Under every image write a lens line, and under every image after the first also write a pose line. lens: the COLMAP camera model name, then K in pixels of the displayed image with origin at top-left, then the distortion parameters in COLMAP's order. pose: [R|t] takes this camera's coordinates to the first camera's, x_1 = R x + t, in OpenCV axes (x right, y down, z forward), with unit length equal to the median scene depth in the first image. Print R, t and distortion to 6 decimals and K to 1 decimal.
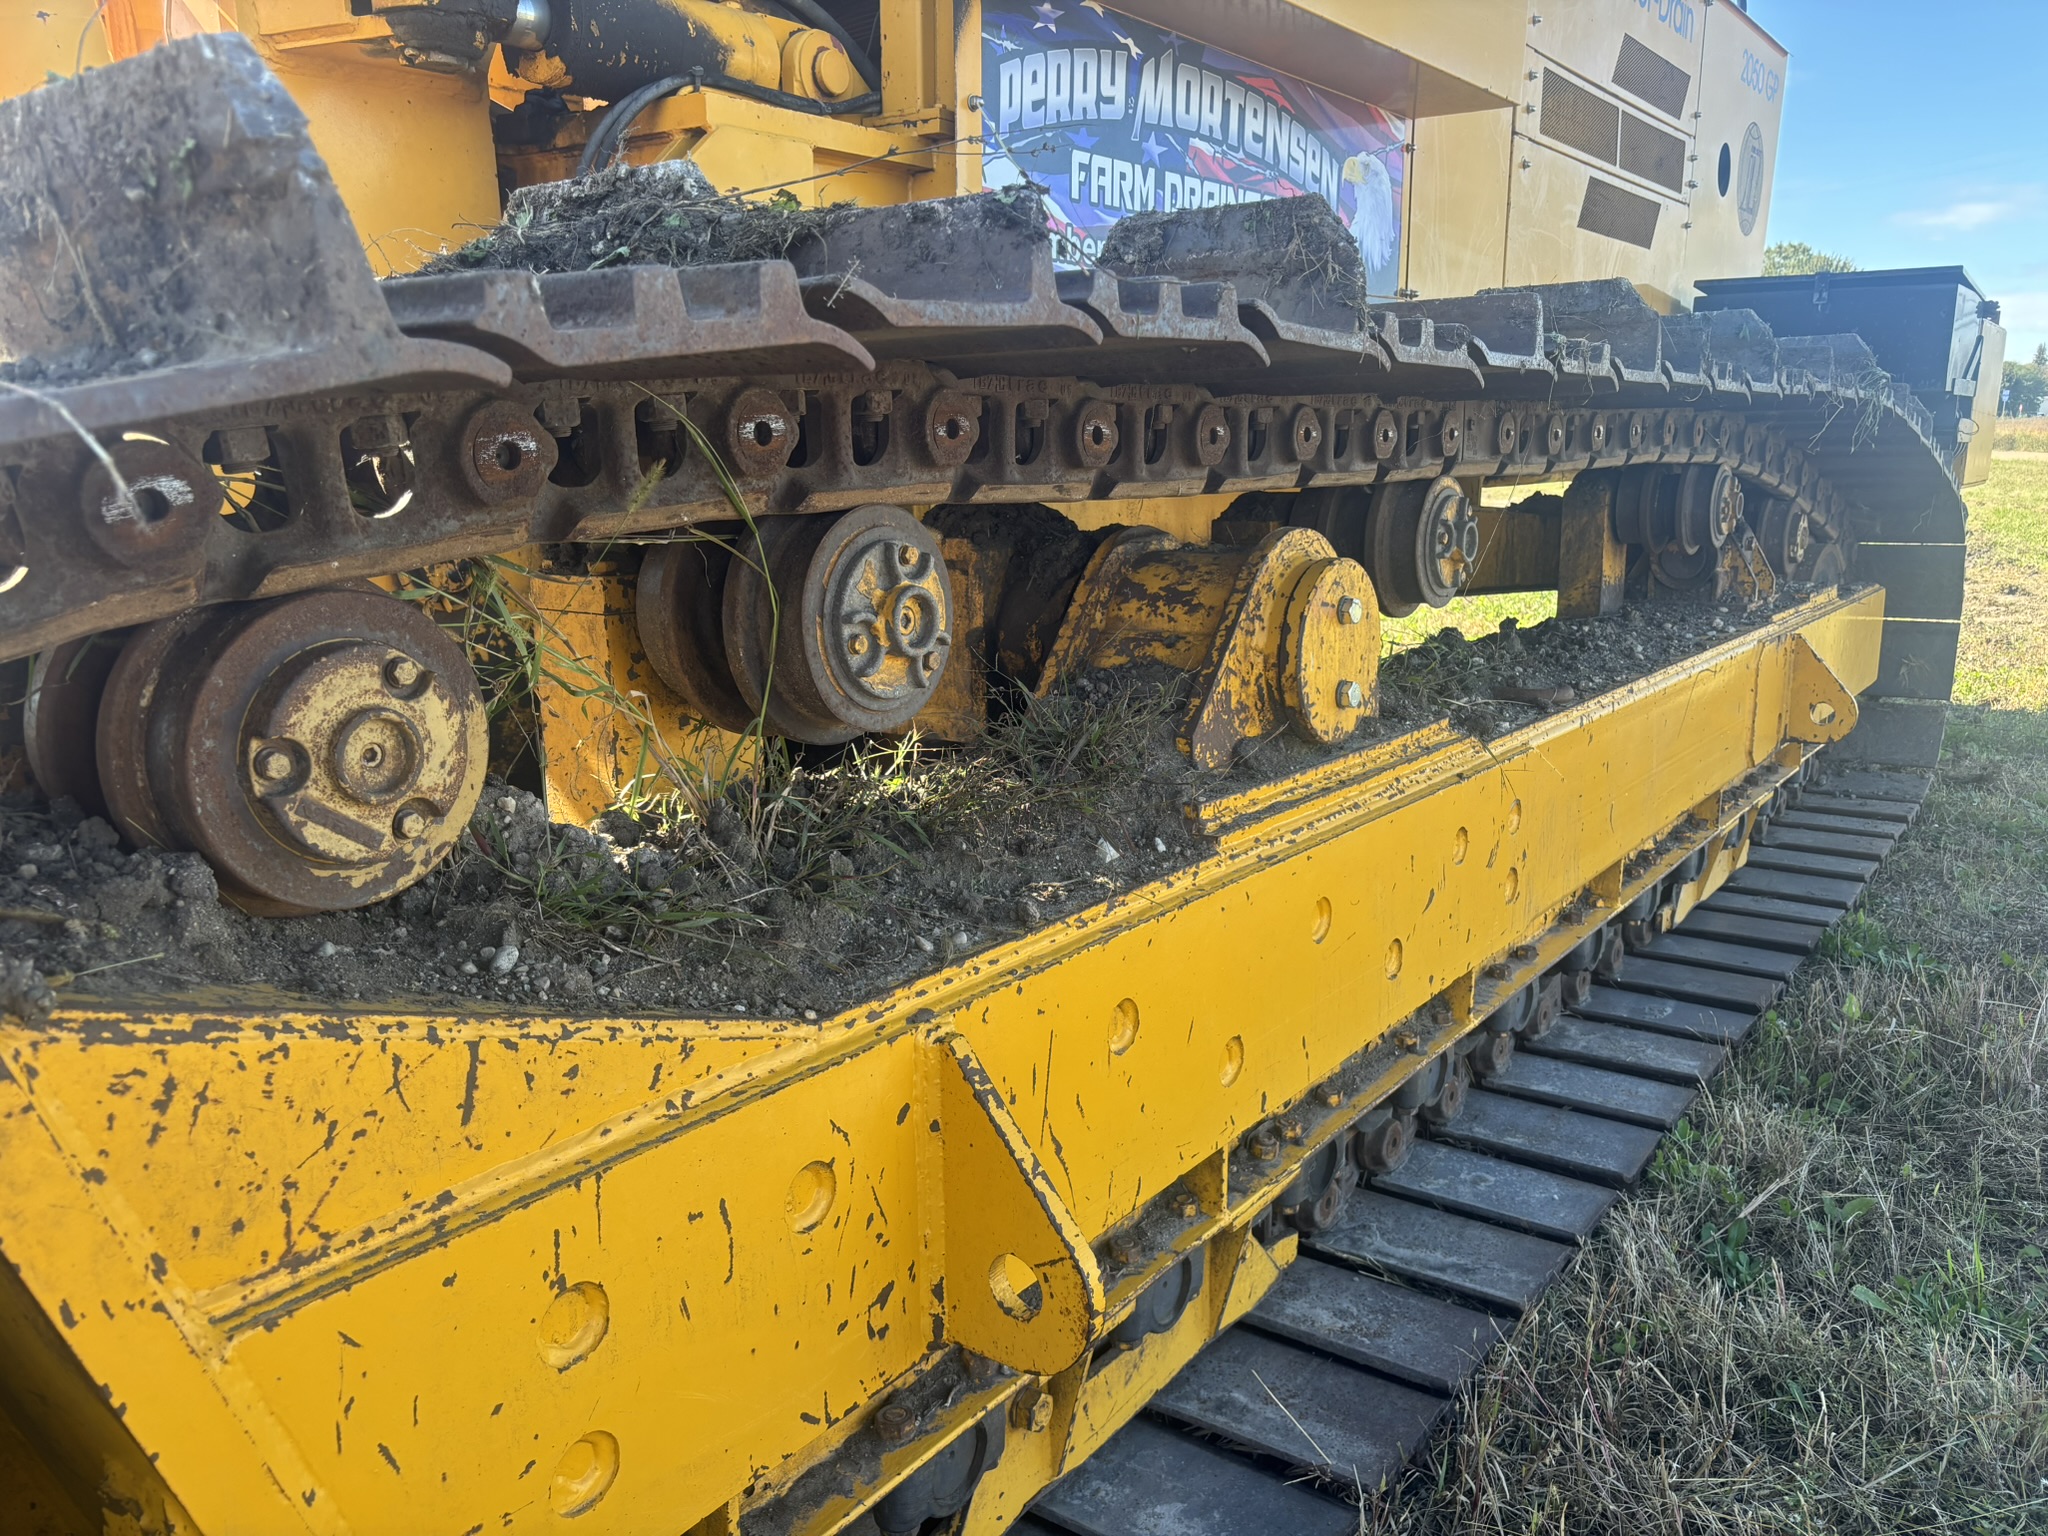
lens RADIAL K [[1567.0, 0, 1025.2], [0, 1567.0, 771.9], [0, 0, 1]] dist [0.019073, -0.026575]
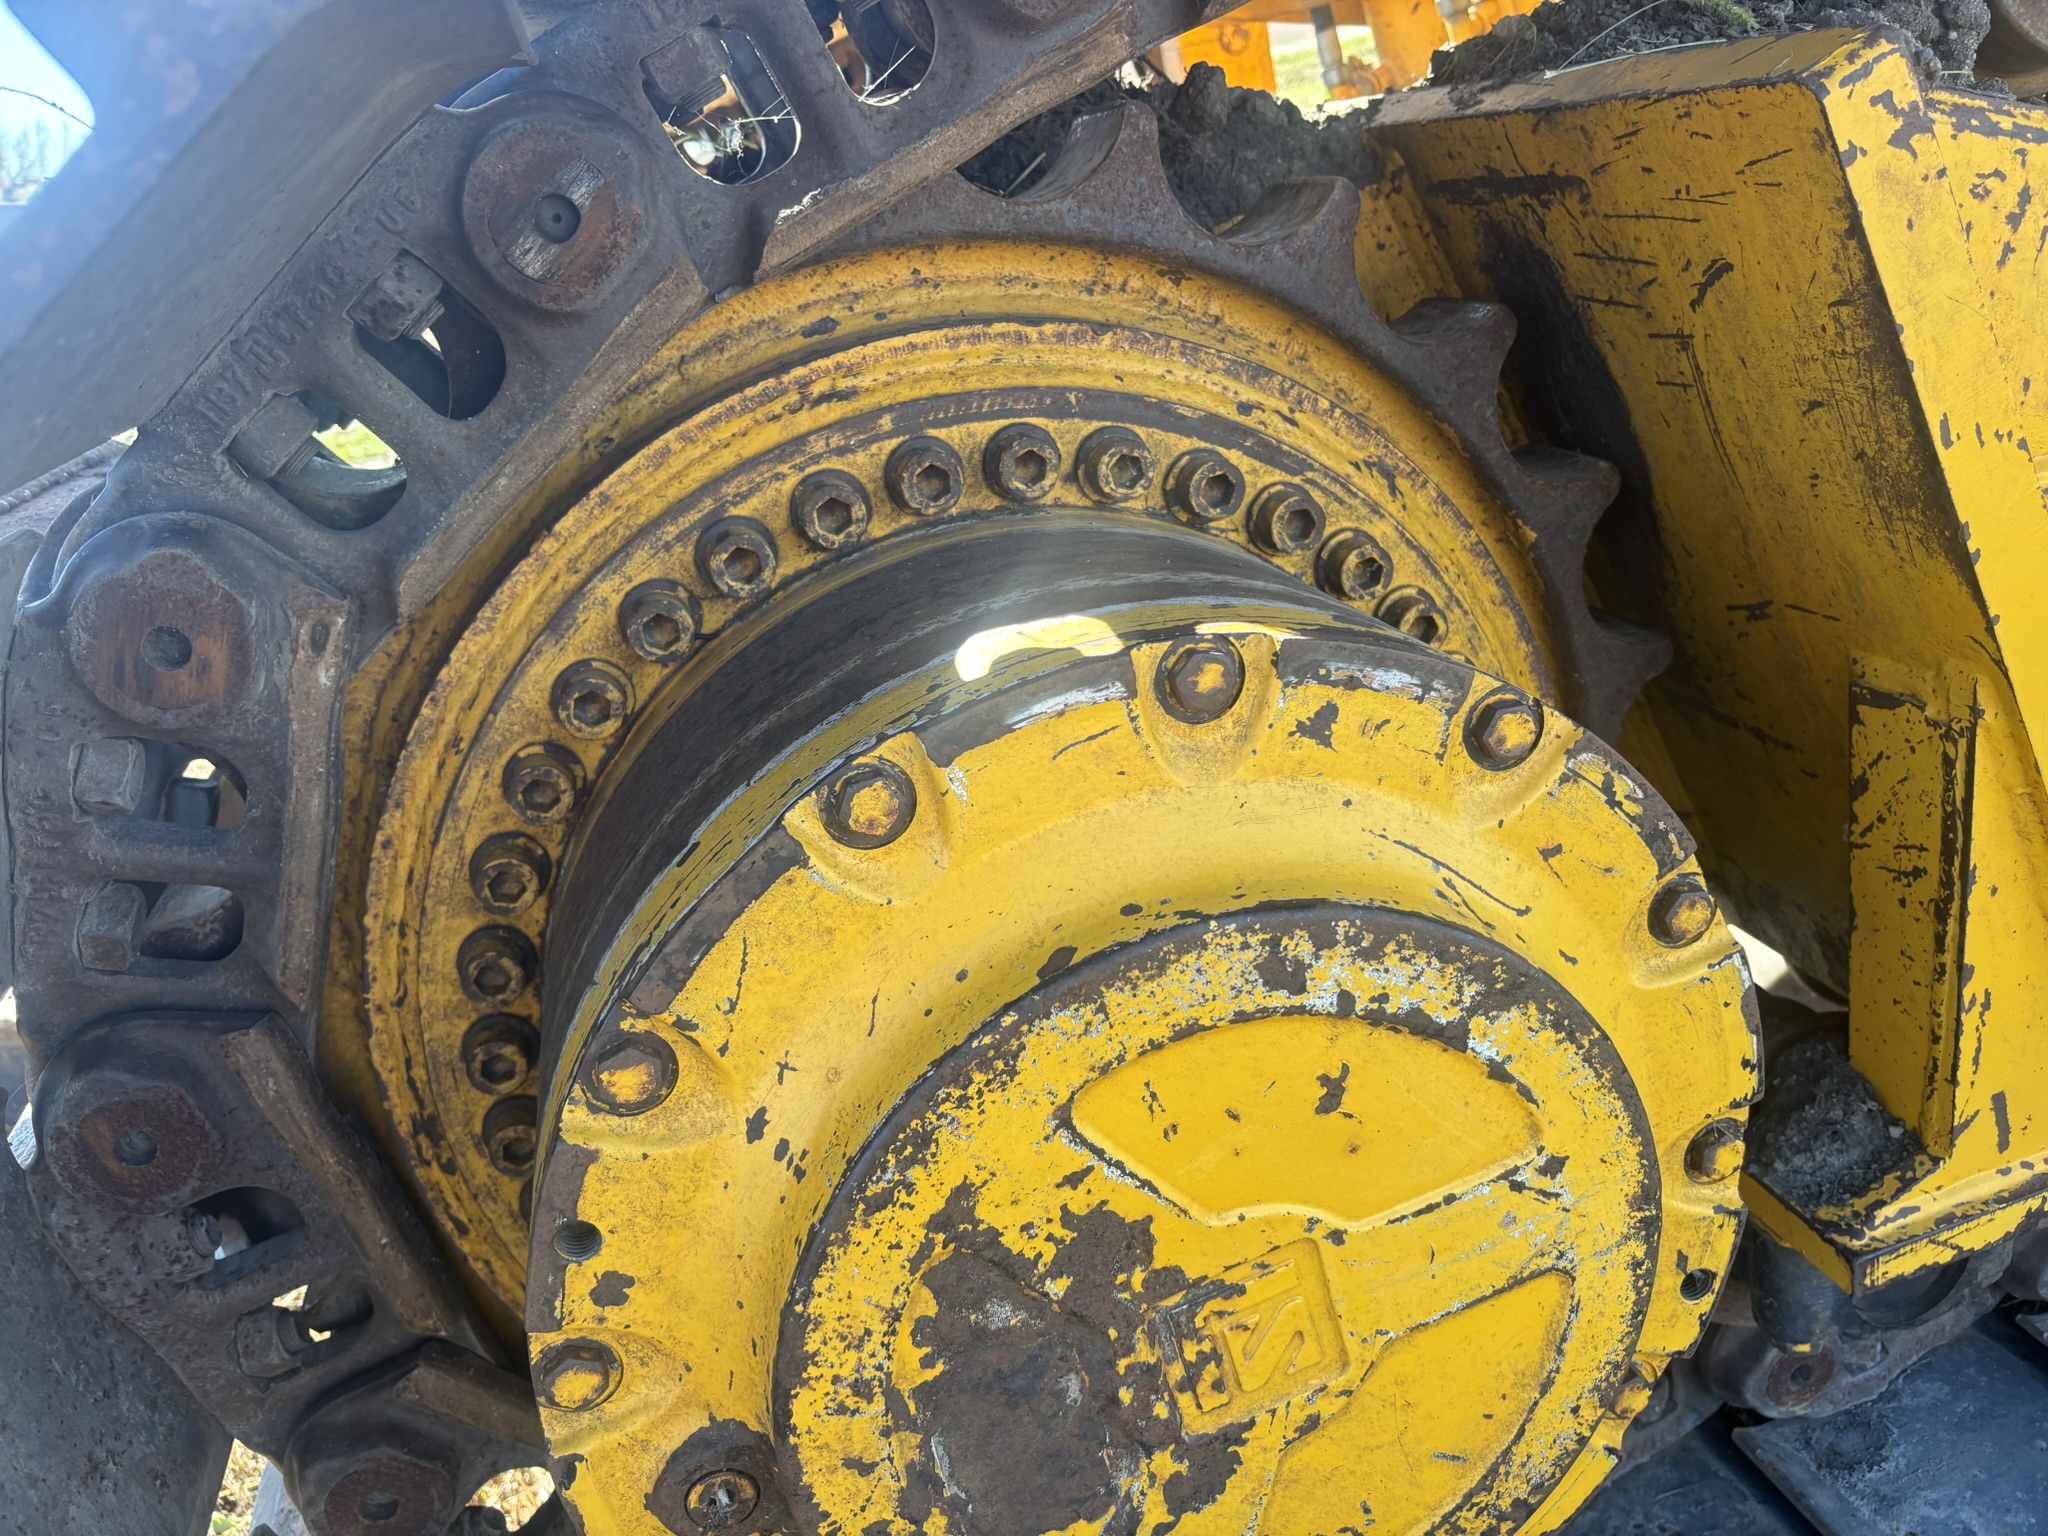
lens RADIAL K [[1567.0, 0, 1022.7], [0, 1567.0, 766.0], [0, 0, 1]] dist [0.019073, -0.026575]
pose [[0.777593, 0.091973, -0.622005, -0.418880], [0.069222, 0.970709, 0.230072, 0.271442], [0.624946, -0.221959, 0.748450, -0.038540]]
